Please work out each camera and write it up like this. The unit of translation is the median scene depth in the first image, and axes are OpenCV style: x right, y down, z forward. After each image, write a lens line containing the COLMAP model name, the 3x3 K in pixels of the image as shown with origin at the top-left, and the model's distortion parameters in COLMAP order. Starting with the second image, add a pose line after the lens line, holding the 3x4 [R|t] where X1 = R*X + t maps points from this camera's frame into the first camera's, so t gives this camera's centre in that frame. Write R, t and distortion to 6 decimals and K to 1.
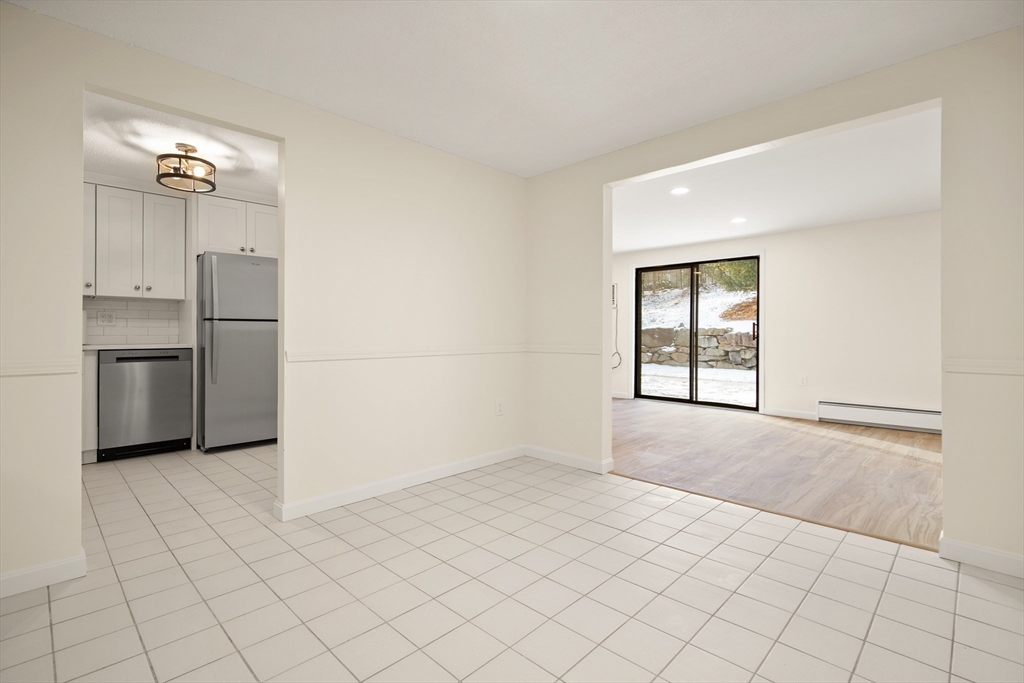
lens RADIAL K [[475.1, 0, 515.3], [0, 475.1, 332.5], [0, 0, 1]] dist [0.000383, -0.000045]
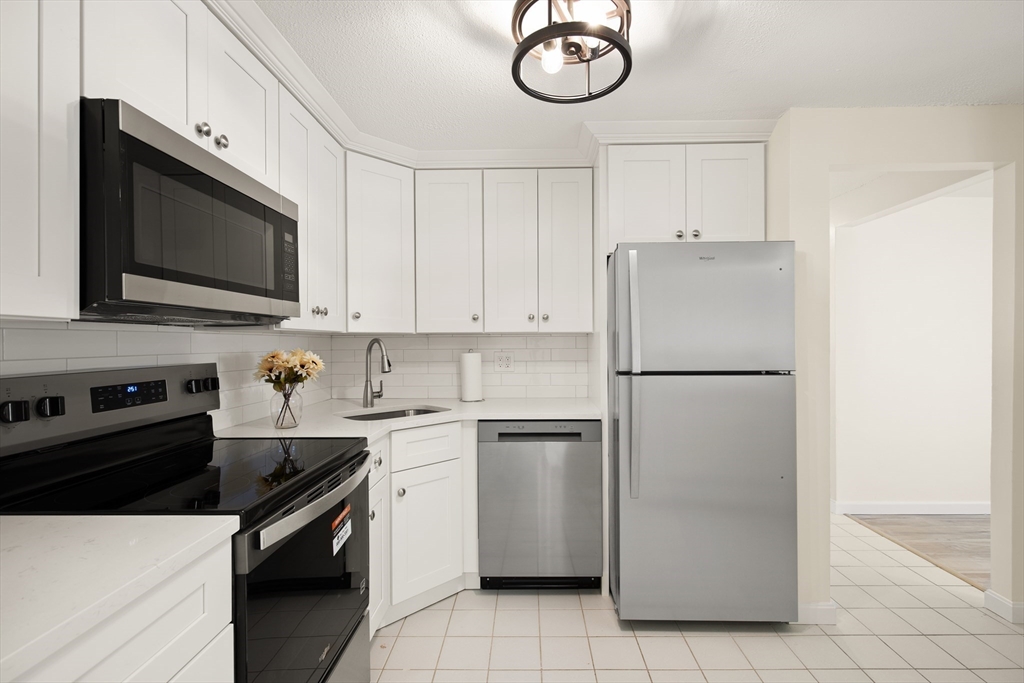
lens RADIAL K [[472.3, 0, 521.0], [0, 472.3, 338.8], [0, 0, 1]] dist [0.003237, -0.000841]
pose [[0.689730, -0.010070, -0.723996, -0.336037], [0.005994, 0.999948, -0.008198, -0.059636], [0.724042, 0.001314, 0.689755, 0.540628]]
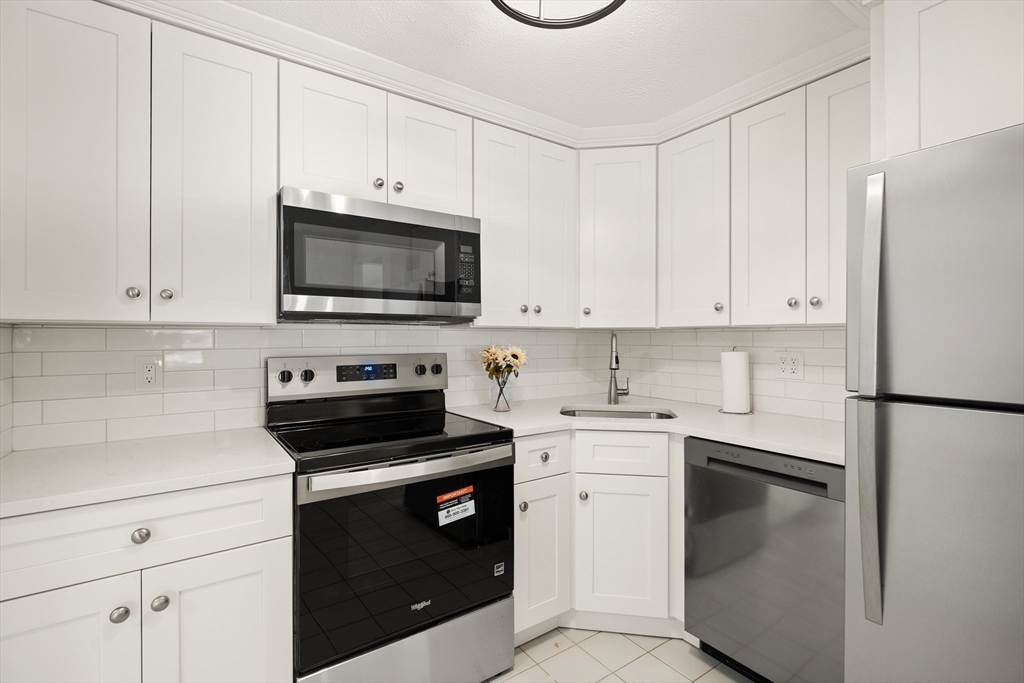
lens RADIAL K [[468.6, 0, 524.3], [0, 468.6, 333.2], [0, 0, 1]] dist [-0.000257, -0.000318]
pose [[-0.174348, -0.008701, -0.984646, -0.309274], [-0.000444, 0.999962, -0.008758, -0.061626], [0.984684, -0.001090, -0.174345, 0.820692]]
